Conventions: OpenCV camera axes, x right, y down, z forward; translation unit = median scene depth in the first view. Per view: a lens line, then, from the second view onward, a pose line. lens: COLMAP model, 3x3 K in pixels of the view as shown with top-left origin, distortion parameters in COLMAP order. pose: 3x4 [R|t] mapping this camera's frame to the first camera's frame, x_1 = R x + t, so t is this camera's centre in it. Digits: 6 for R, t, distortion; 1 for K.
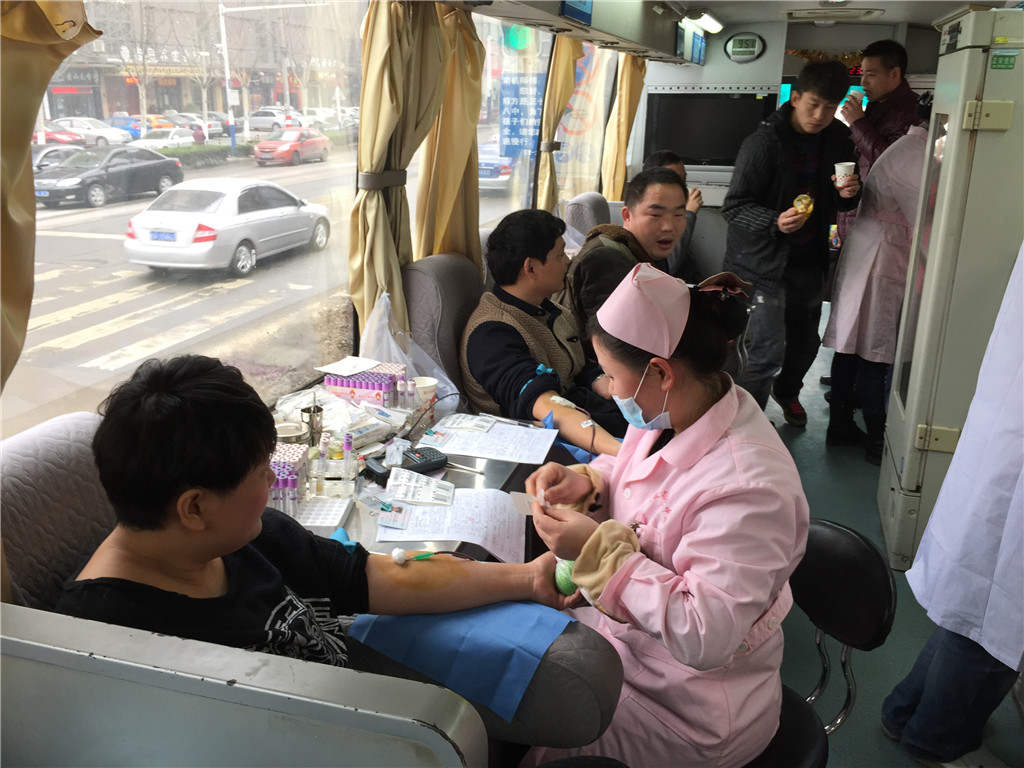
lens RADIAL K [[864.4, 0, 511.8], [0, 864.4, 360.7], [0, 0, 1]] dist [0.081574, -0.134883]
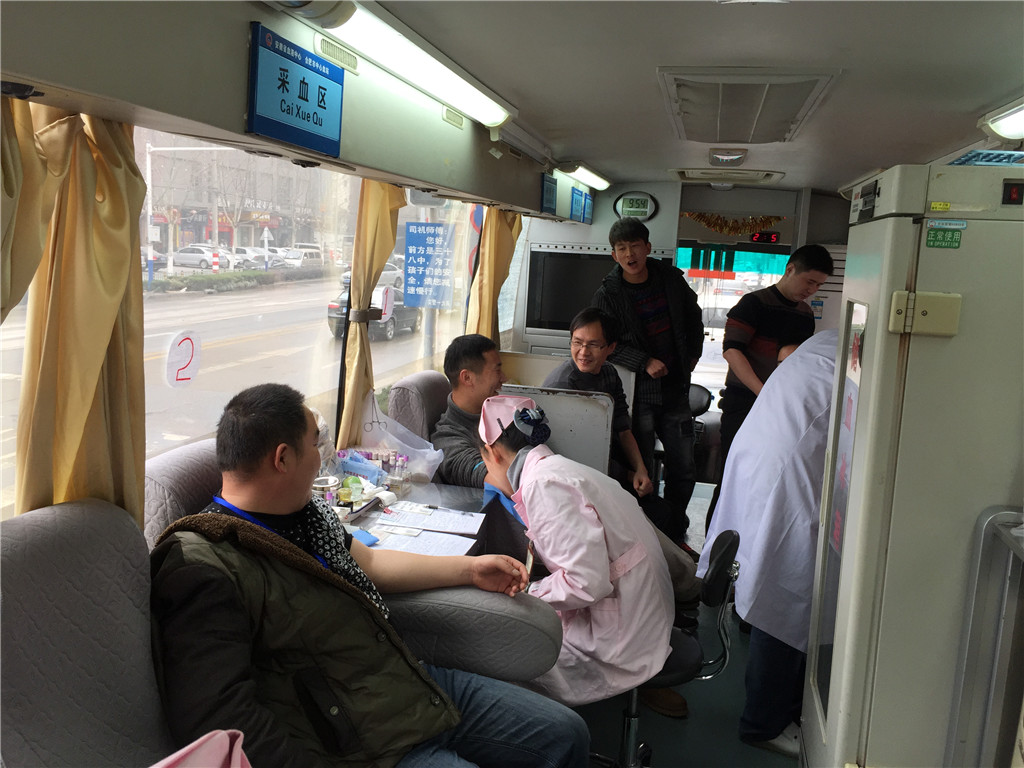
lens RADIAL K [[864.4, 0, 511.8], [0, 864.4, 360.7], [0, 0, 1]] dist [0.081574, -0.134883]
pose [[0.996469, 0.032365, 0.077471, 0.076932], [-0.019402, 0.986506, -0.162569, -0.056519], [-0.081687, 0.160492, 0.983651, 0.161430]]
